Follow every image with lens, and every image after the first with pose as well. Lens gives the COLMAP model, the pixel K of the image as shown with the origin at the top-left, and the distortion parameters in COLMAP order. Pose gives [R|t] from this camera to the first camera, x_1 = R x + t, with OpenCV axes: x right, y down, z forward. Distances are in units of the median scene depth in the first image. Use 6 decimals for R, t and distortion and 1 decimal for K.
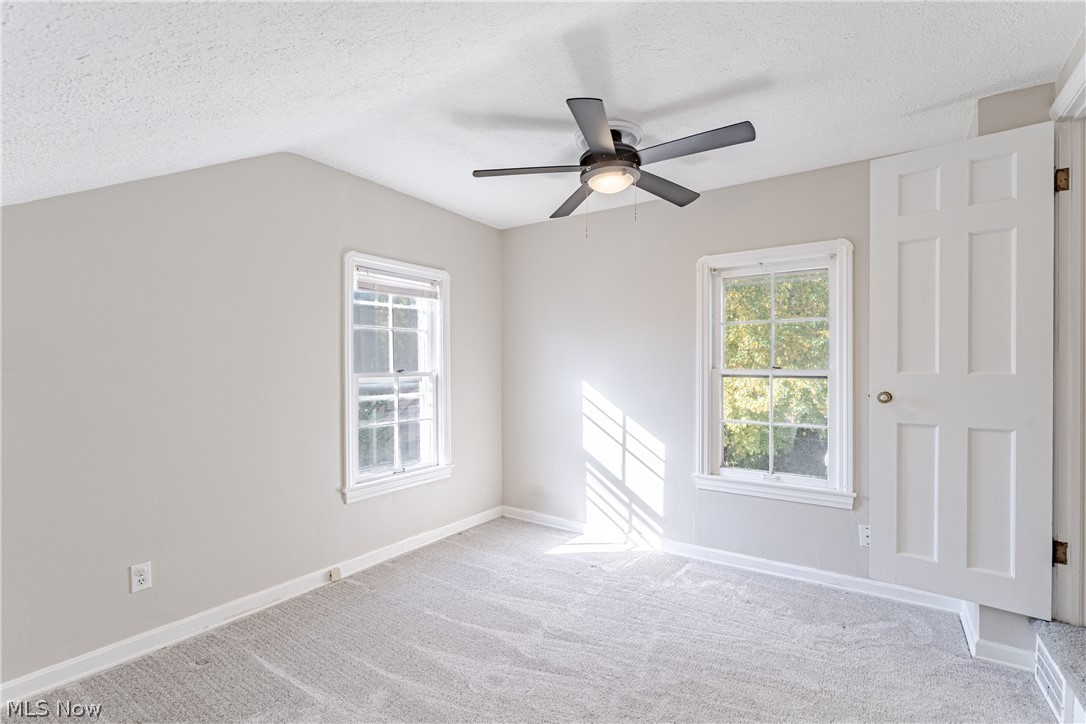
lens RADIAL K [[496.3, 0, 541.4], [0, 496.3, 366.9], [0, 0, 1]] dist [0.011849, -0.000135]
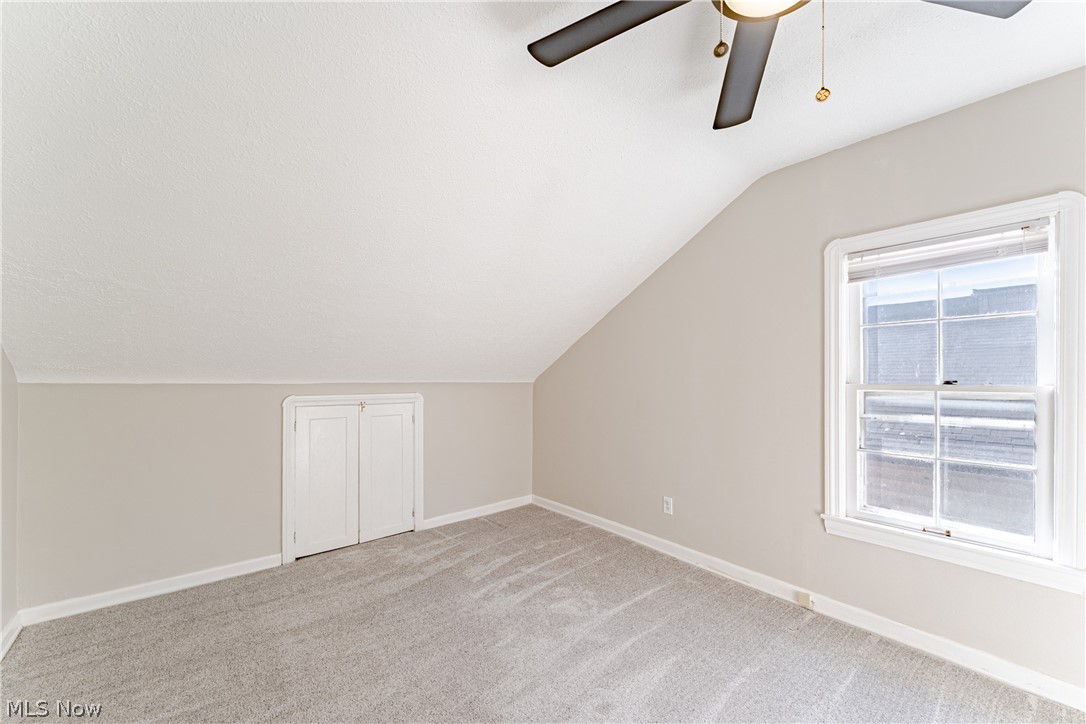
lens RADIAL K [[436.3, 0, 543.1], [0, 436.3, 375.2], [0, 0, 1]] dist [0.000230, 0.000038]
pose [[-0.280545, 0.001329, -0.959840, 0.507779], [-0.001532, 0.999997, 0.001832, -0.002013], [0.959840, 0.001985, -0.280542, 0.773628]]
